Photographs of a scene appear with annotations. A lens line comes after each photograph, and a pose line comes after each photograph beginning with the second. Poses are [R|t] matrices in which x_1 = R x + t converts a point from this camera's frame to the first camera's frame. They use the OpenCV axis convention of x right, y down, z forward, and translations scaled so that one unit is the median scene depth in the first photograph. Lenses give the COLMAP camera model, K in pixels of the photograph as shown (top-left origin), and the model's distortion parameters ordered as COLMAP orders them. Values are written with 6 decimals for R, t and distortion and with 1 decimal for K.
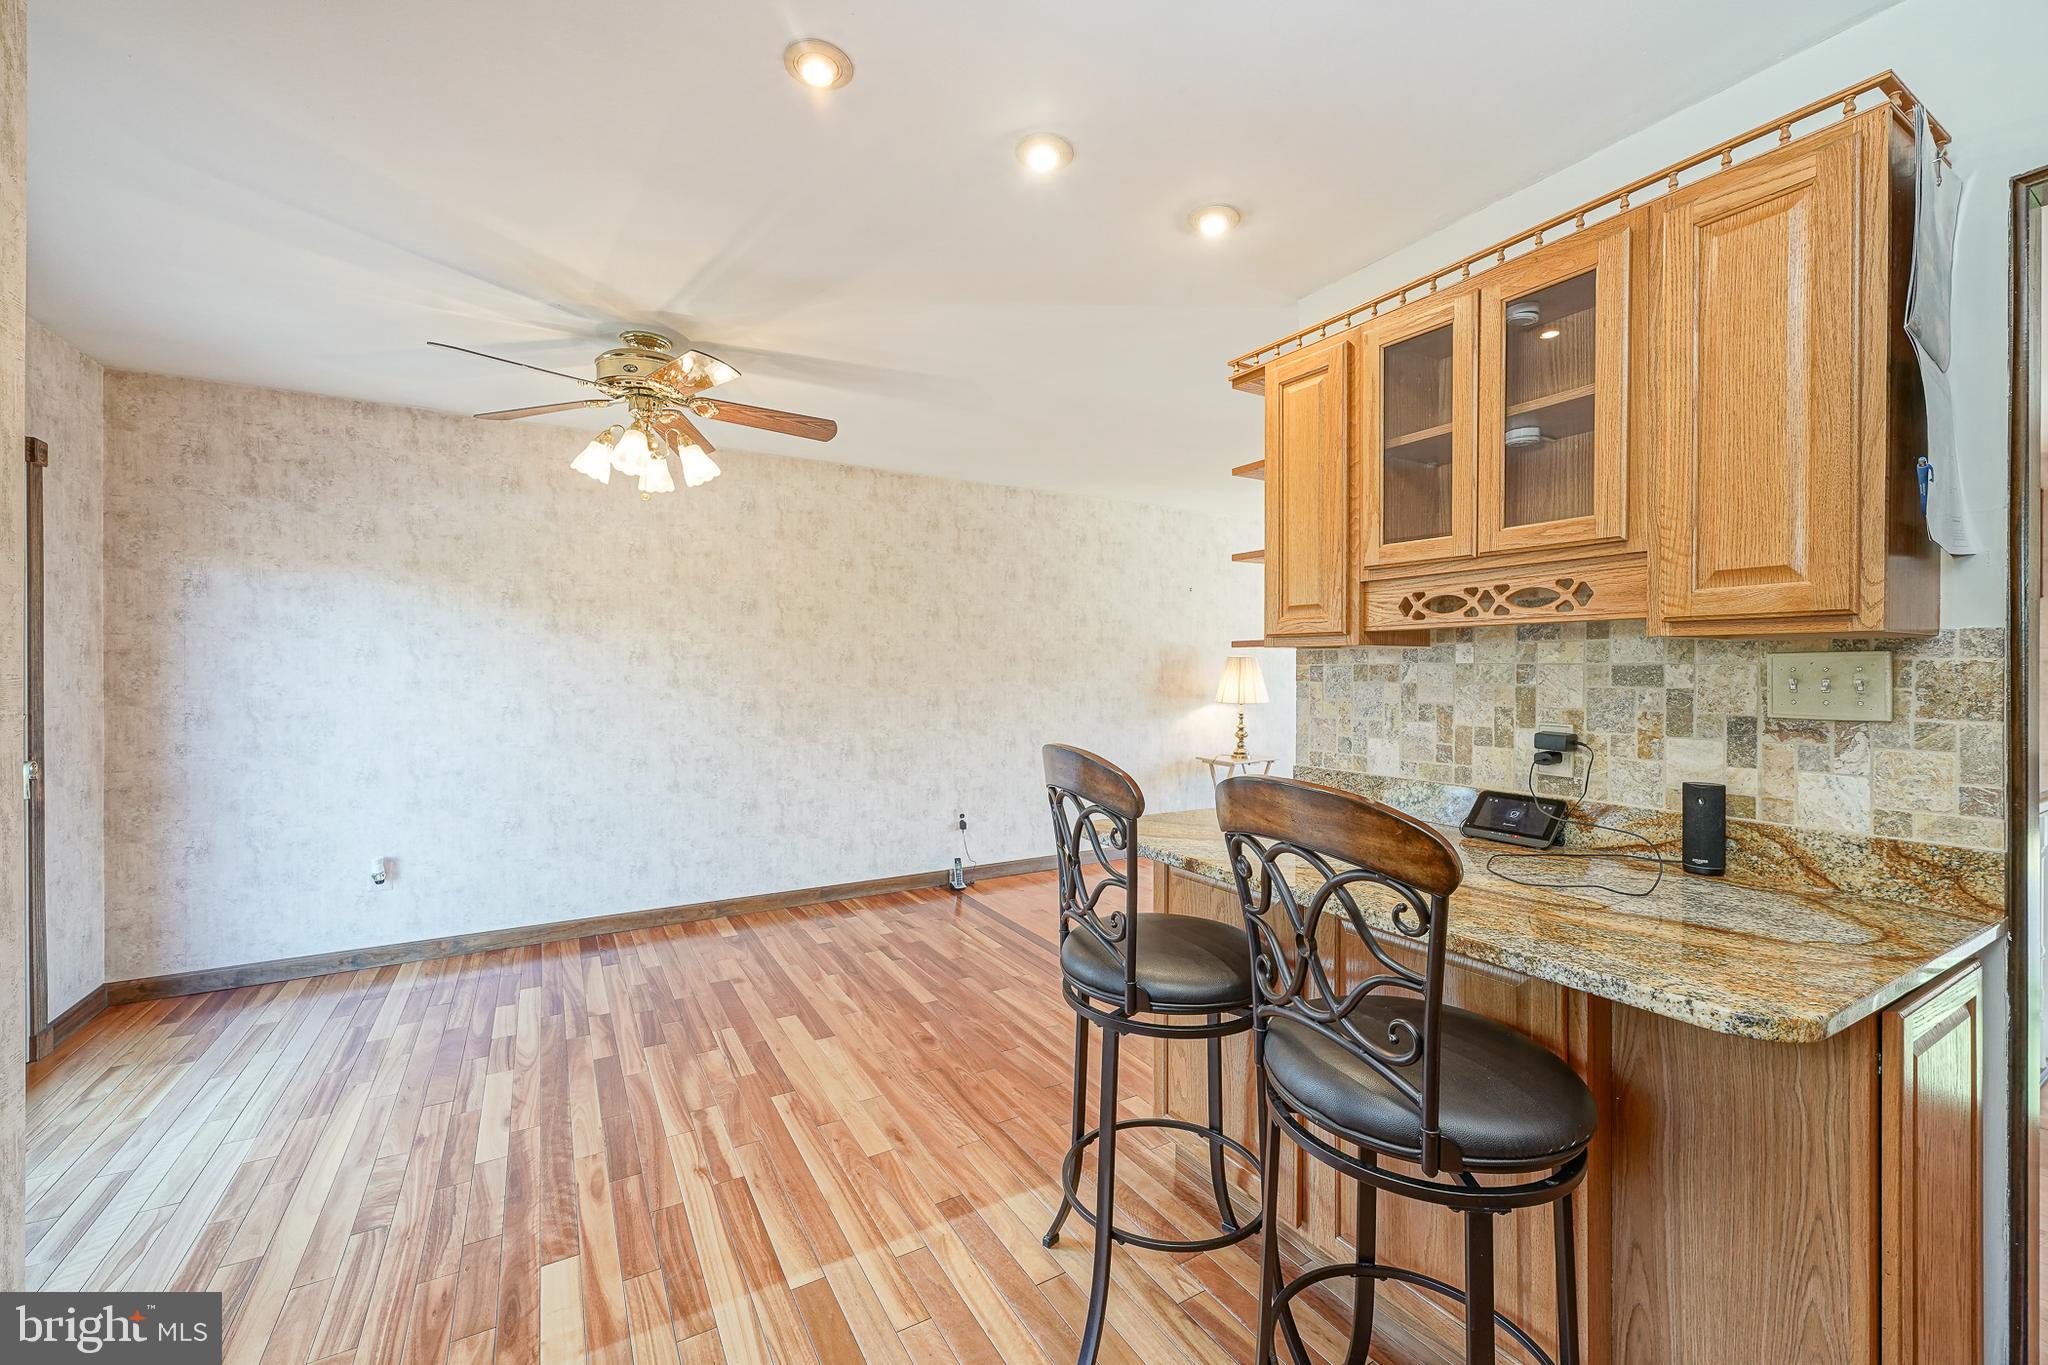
lens RADIAL K [[849.4, 0, 1006.0], [0, 849.4, 667.6], [0, 0, 1]] dist [0.001126, 0.000034]
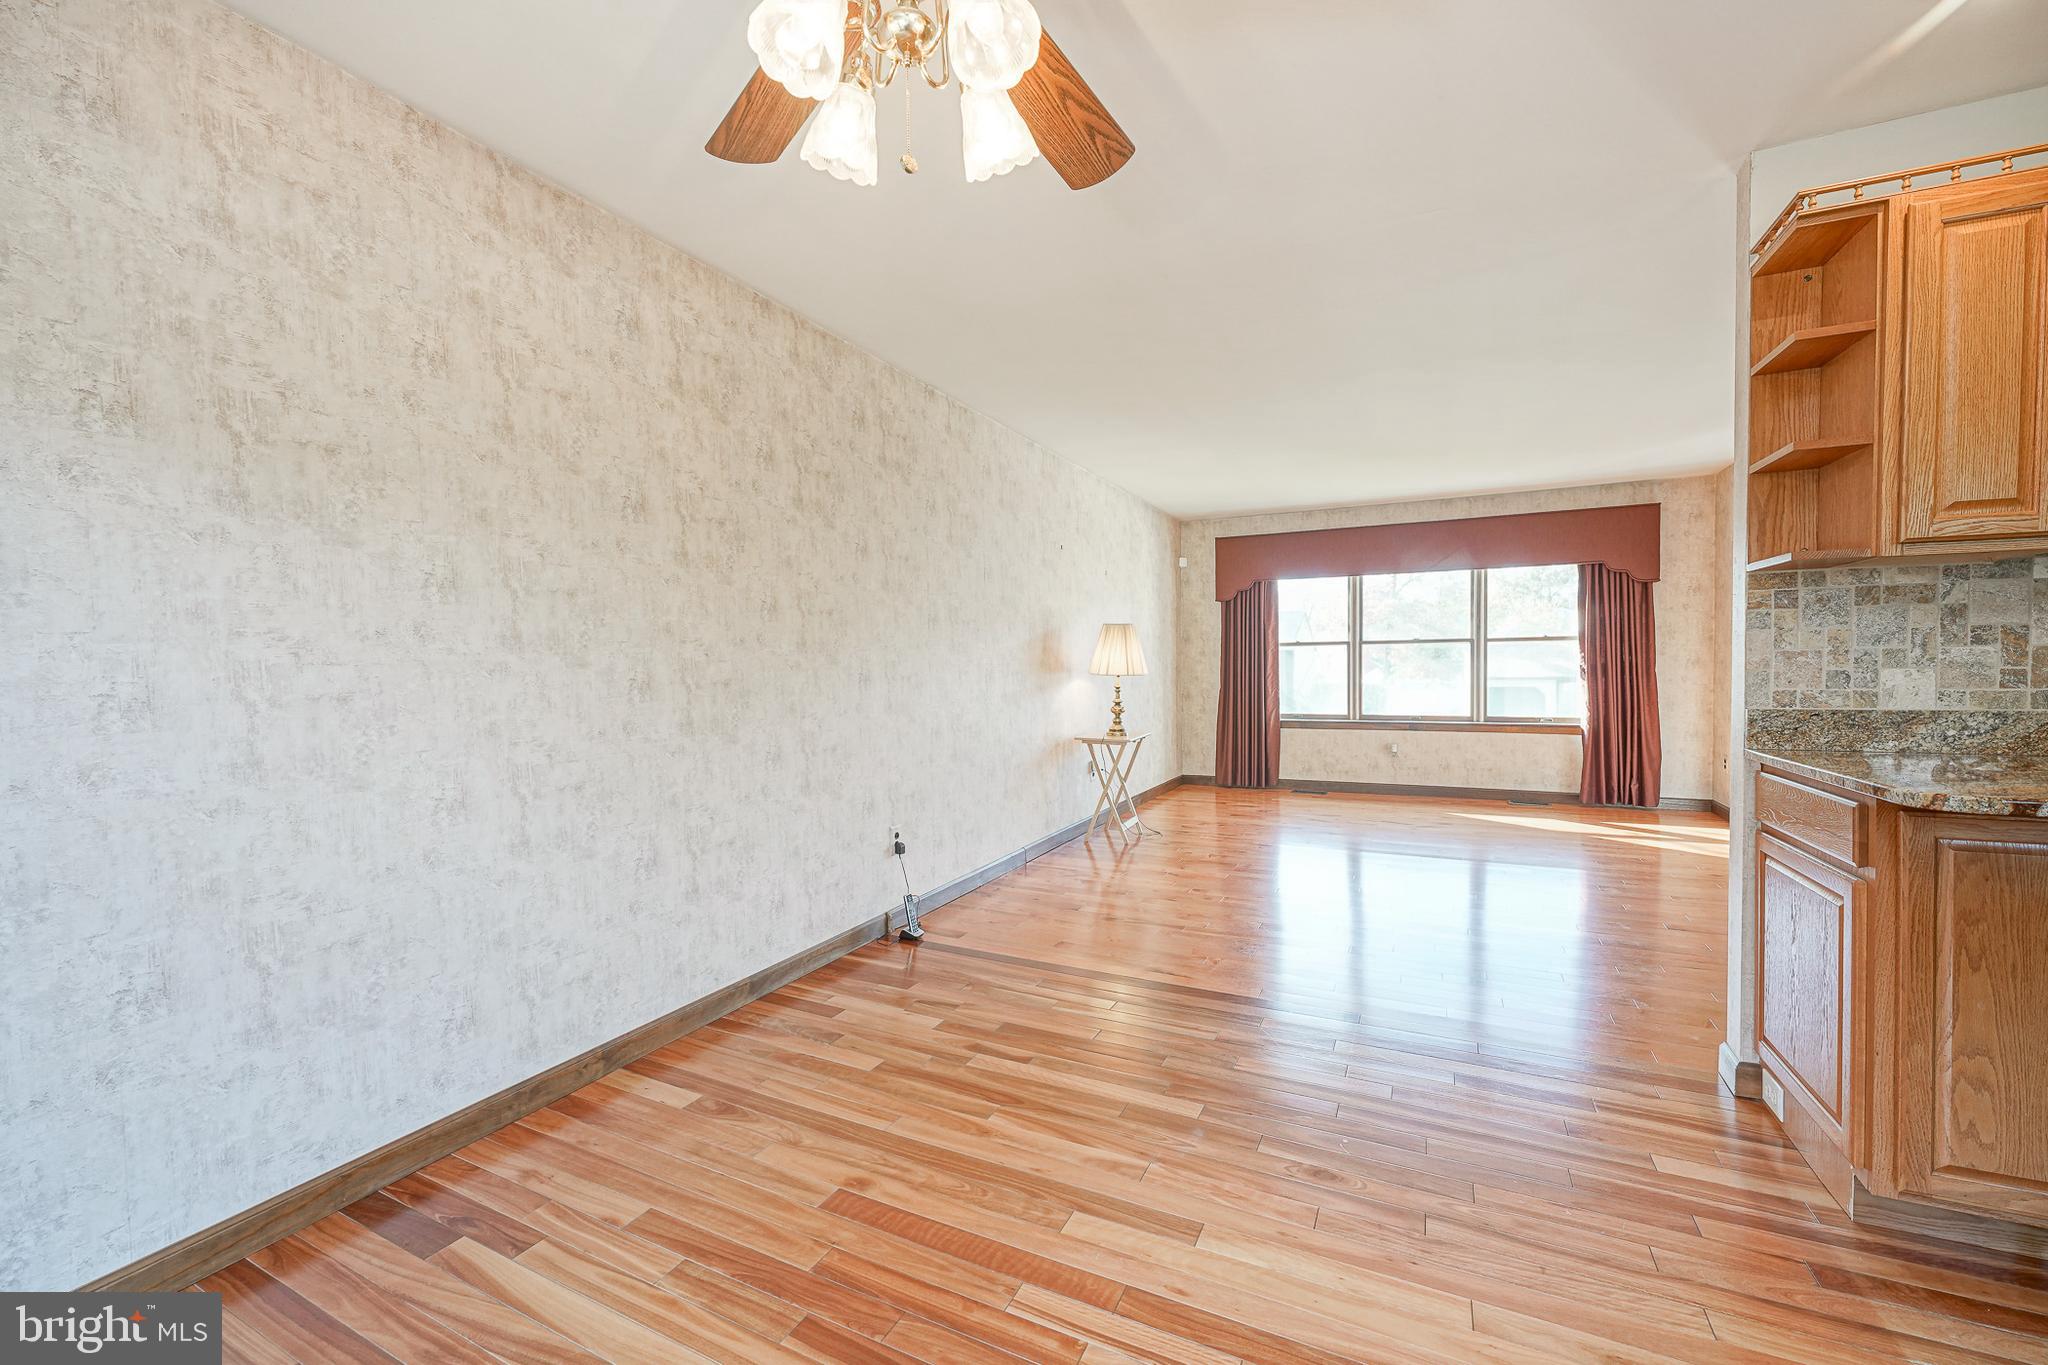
lens RADIAL K [[844.8, 0, 1029.5], [0, 844.8, 688.3], [0, 0, 1]] dist [0.000603, 0.000253]
pose [[0.823192, -0.028852, 0.567030, -0.484461], [0.012502, 0.999387, 0.032703, 0.038366], [-0.567626, -0.019832, 0.823048, 0.473667]]
